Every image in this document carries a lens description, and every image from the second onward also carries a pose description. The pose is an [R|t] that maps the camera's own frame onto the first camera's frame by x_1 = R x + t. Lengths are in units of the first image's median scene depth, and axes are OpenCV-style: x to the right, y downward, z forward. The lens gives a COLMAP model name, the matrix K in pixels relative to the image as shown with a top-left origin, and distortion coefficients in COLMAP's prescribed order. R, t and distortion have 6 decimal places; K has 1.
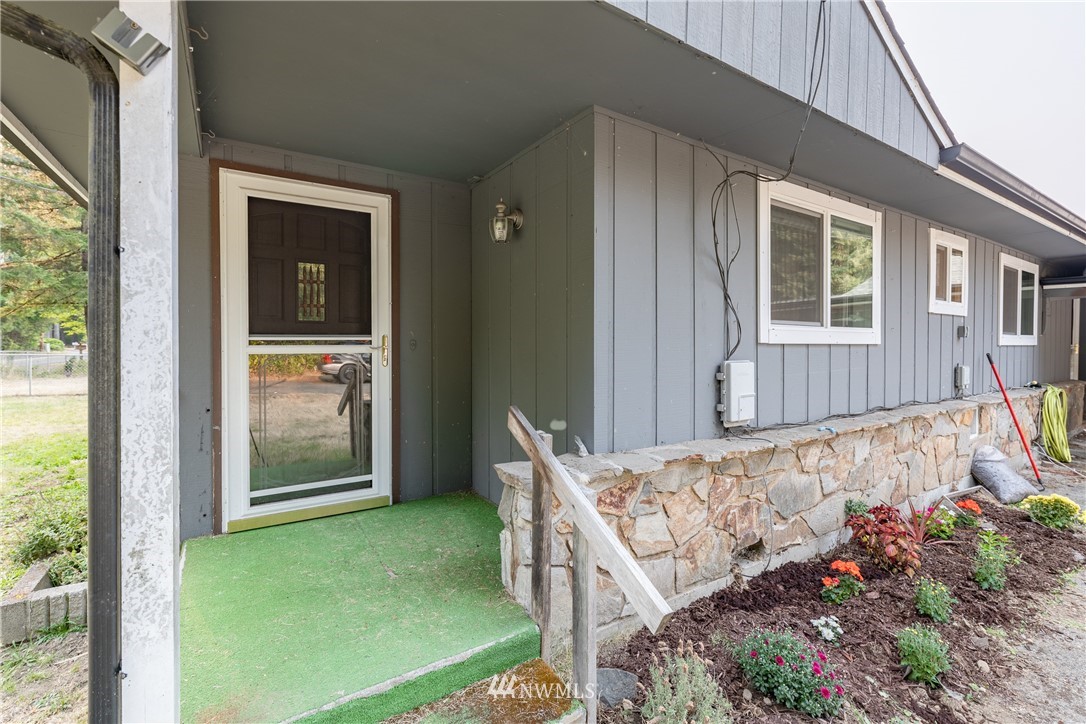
lens RADIAL K [[473.4, 0, 544.5], [0, 473.4, 355.6], [0, 0, 1]] dist [0.000199, -0.001239]
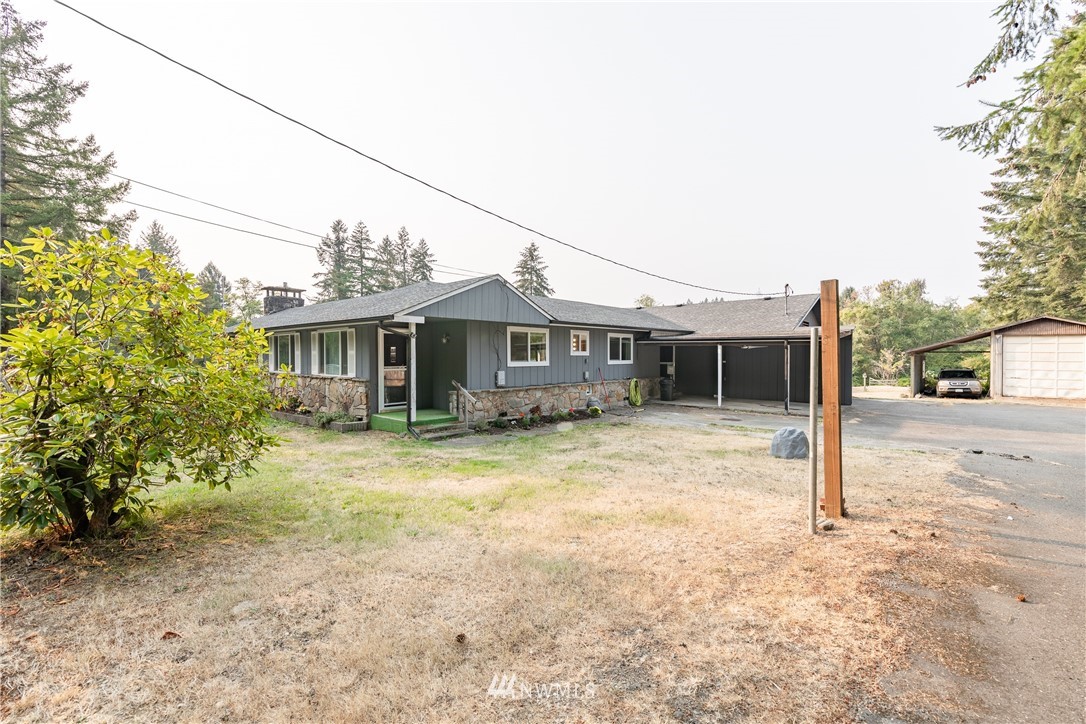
lens RADIAL K [[473.4, 0, 544.1], [0, 473.4, 361.9], [0, 0, 1]] dist [0.000199, -0.001239]
pose [[0.964334, -0.005124, 0.264639, -0.353799], [0.006991, 0.999957, -0.006111, -0.043484], [-0.264597, 0.007743, 0.964328, -3.281814]]
